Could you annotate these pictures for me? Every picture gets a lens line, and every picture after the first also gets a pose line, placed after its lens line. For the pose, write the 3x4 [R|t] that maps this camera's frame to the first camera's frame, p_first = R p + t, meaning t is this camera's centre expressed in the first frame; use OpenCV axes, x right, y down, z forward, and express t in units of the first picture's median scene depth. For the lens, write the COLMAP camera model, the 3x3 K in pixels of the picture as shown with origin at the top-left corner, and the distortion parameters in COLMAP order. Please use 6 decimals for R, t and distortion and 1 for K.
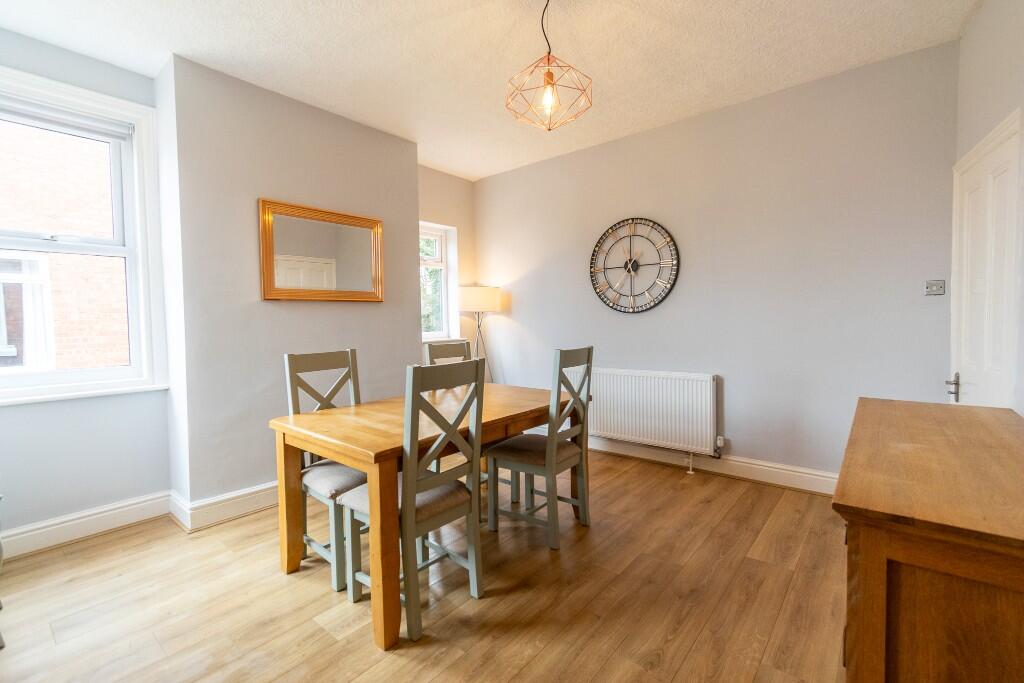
lens RADIAL K [[451.6, 0, 516.1], [0, 451.6, 334.7], [0, 0, 1]] dist [0.000910, -0.000075]
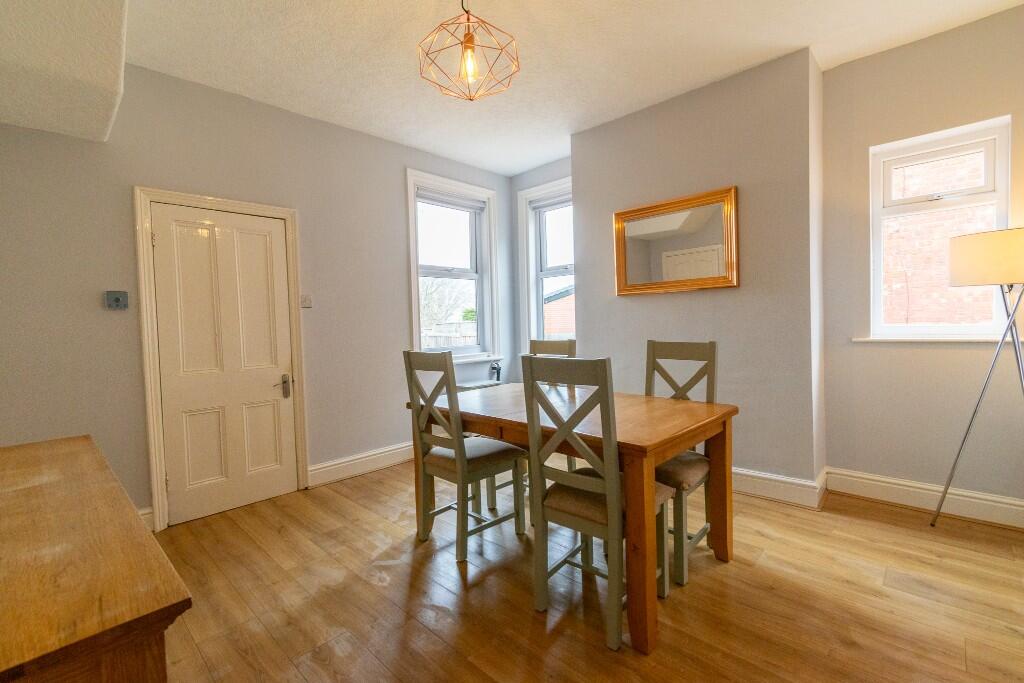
lens RADIAL K [[451.6, 0, 516.1], [0, 451.6, 334.7], [0, 0, 1]] dist [0.000910, -0.000075]
pose [[-0.065230, 0.061004, -0.996004, 0.795250], [-0.006900, 0.998078, 0.061583, -0.047588], [0.997846, 0.010889, -0.064683, 0.950637]]
